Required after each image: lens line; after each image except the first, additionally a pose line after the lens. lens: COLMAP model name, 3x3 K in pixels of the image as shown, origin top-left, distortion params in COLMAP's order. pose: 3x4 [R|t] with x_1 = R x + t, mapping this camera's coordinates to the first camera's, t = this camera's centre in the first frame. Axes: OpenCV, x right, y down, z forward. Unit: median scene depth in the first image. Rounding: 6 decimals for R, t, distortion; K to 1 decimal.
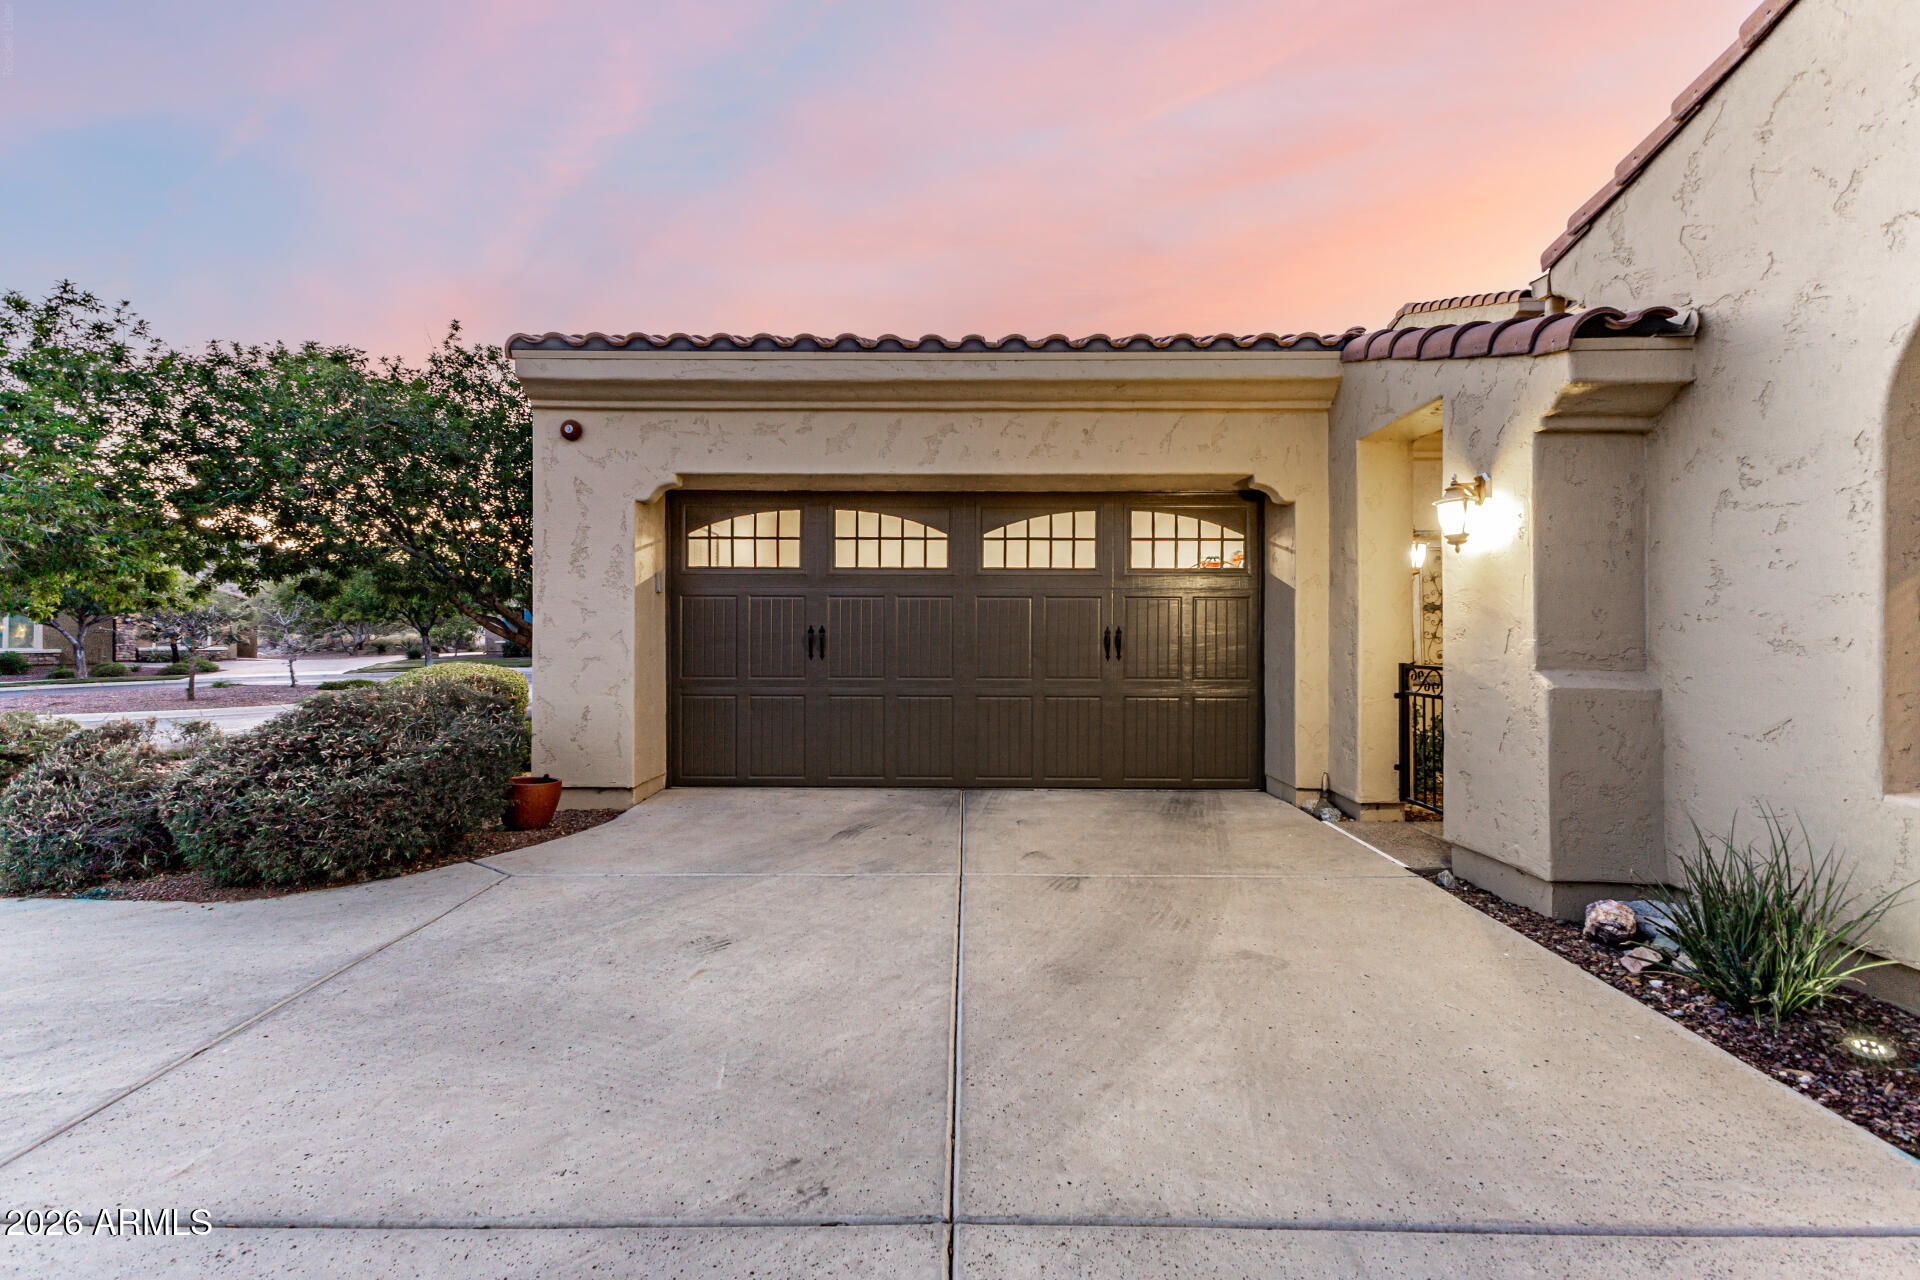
lens RADIAL K [[891.0, 0, 960.0], [0, 891.0, 640.0], [0, 0, 1]] dist [-0.000631, 0.000077]
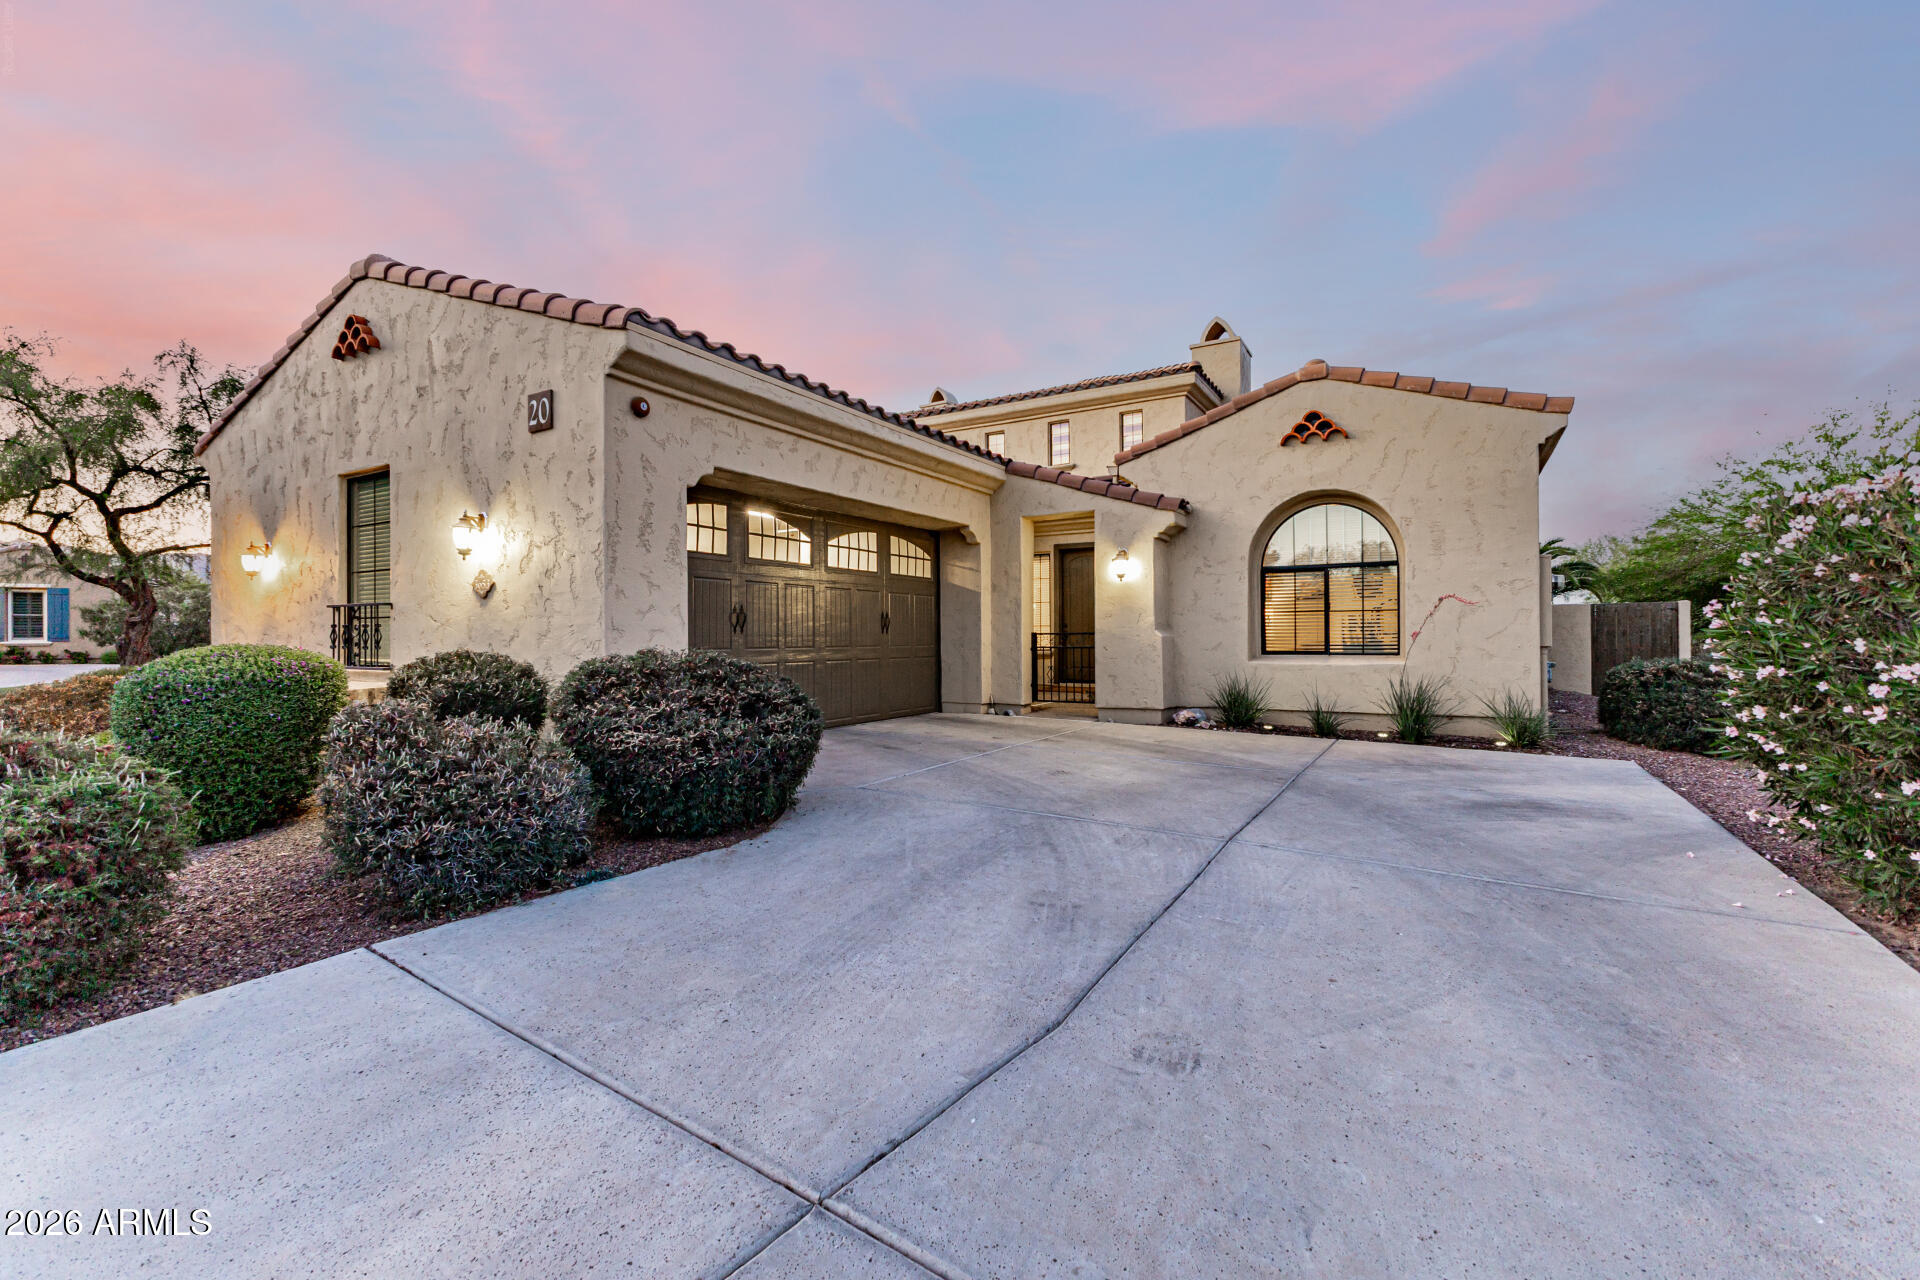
lens RADIAL K [[817.0, 0, 961.3], [0, 817.0, 668.5], [0, 0, 1]] dist [0.002635, 0.000183]
pose [[0.501616, -0.037959, 0.864257, -1.065198], [-0.007611, 0.998805, 0.048285, 0.016449], [-0.865057, -0.030799, 0.500727, 0.198503]]
